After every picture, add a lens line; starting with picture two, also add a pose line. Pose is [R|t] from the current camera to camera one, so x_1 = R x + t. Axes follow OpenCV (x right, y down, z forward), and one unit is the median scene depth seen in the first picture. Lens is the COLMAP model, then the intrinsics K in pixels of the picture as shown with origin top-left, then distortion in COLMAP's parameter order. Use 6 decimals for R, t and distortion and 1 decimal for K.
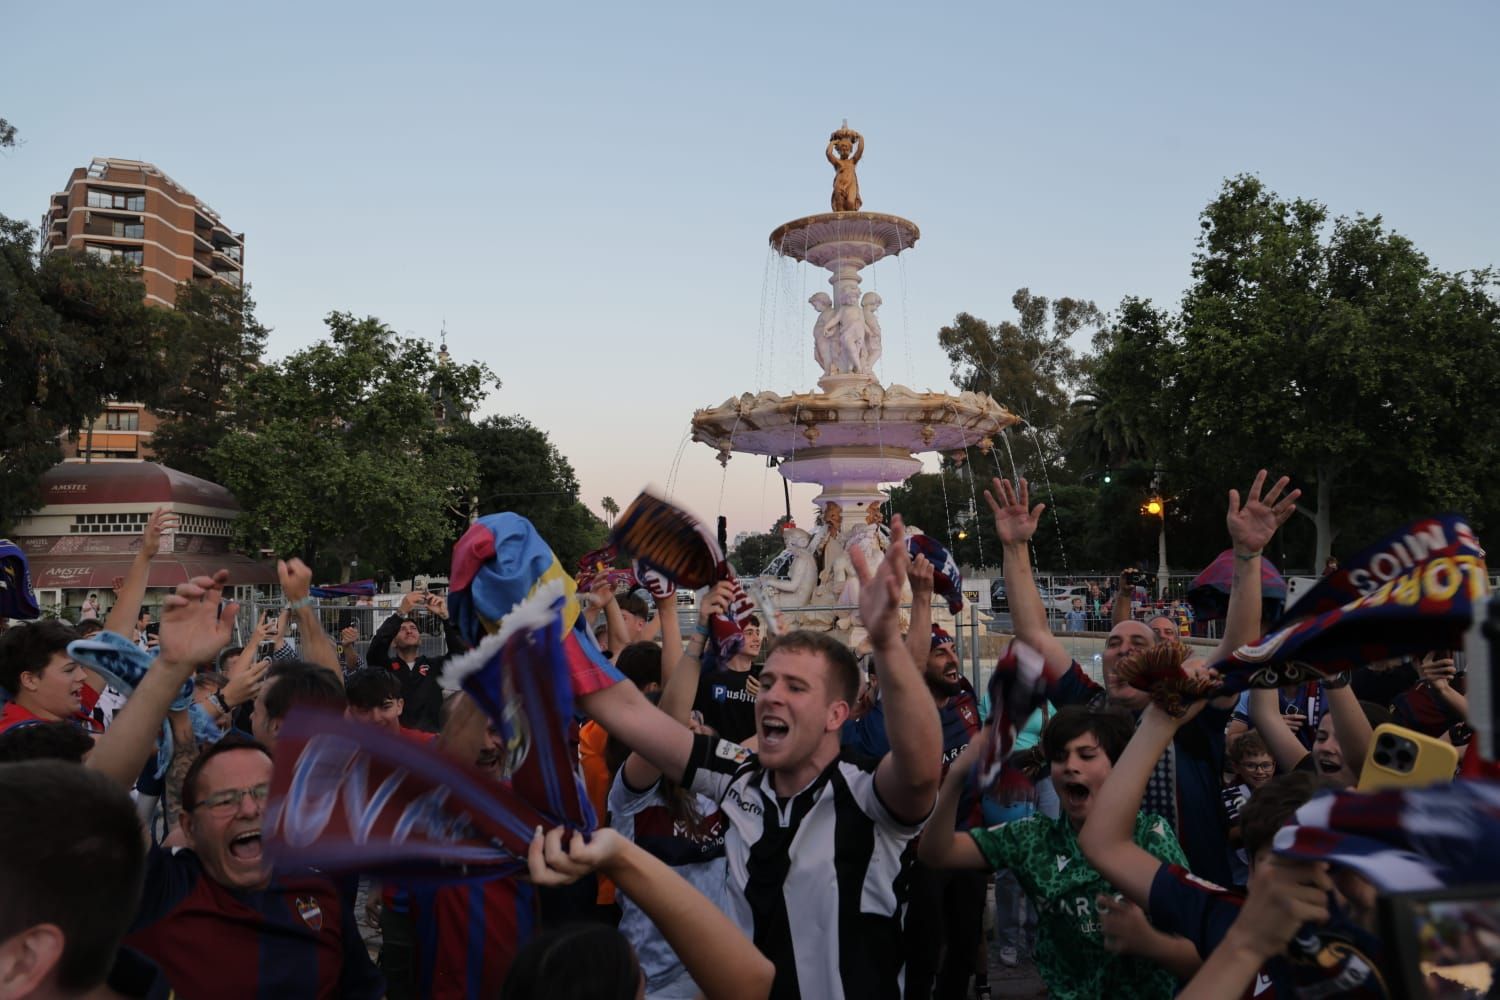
lens RADIAL K [[1027.4, 0, 756.6], [0, 1027.4, 501.1], [0, 0, 1]] dist [-0.081766, 0.056736]
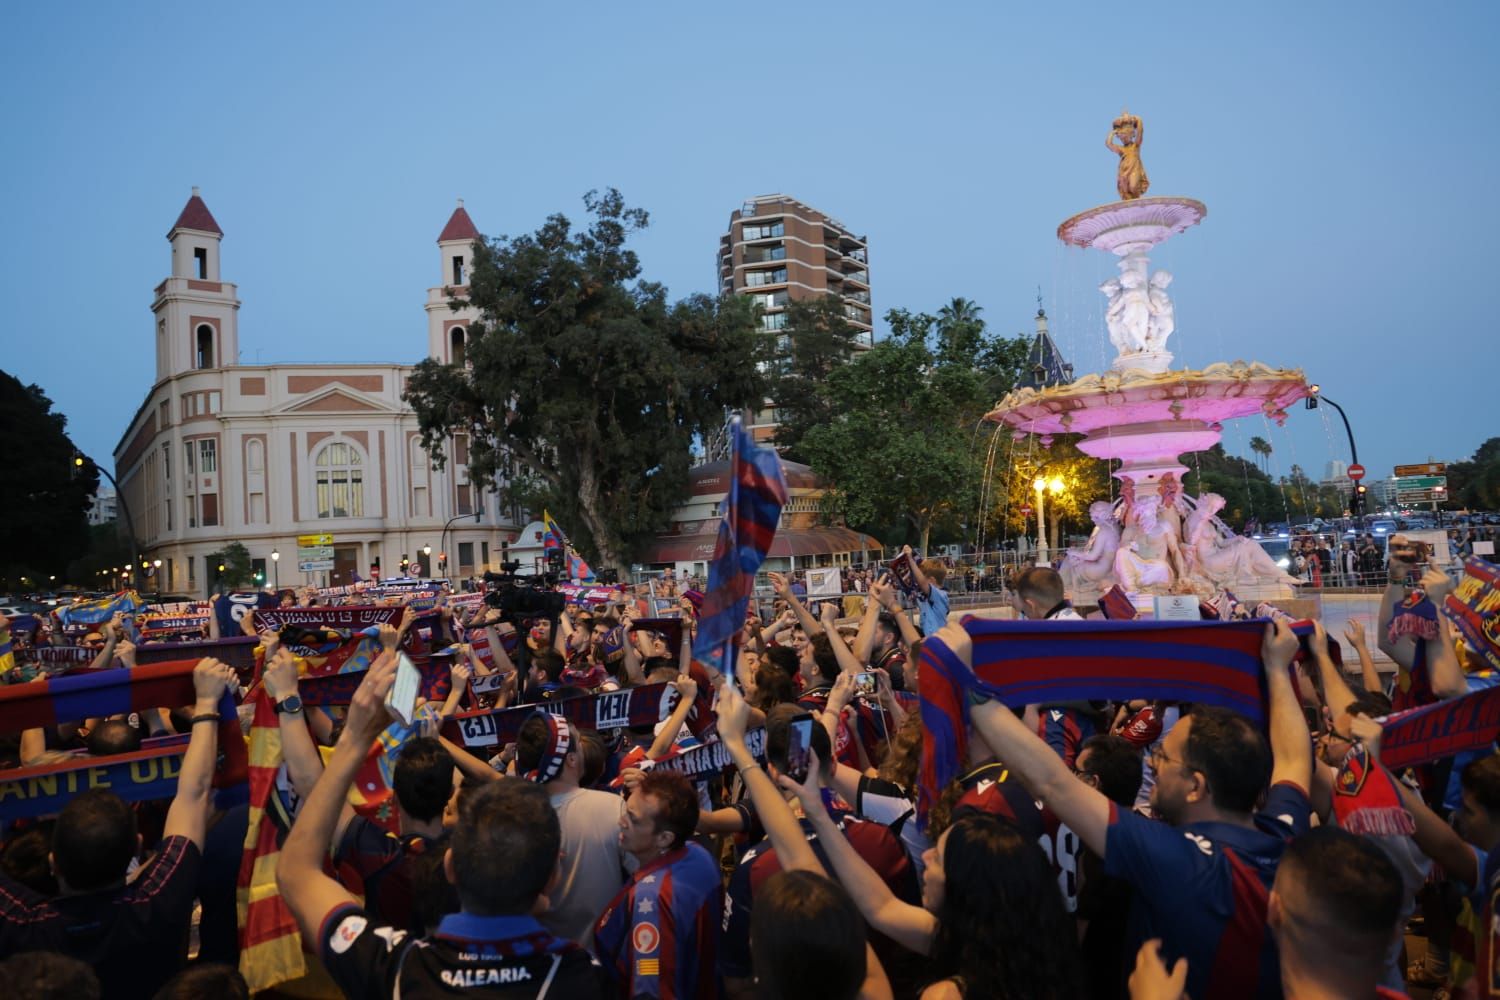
lens RADIAL K [[1027.4, 0, 744.2], [0, 1027.4, 482.4], [0, 0, 1]] dist [-0.081766, 0.056736]
pose [[0.804583, -0.063943, -0.590388, 0.127957], [0.078449, 0.996918, -0.001063, -0.007426], [0.588636, -0.045460, 0.807119, -0.031054]]
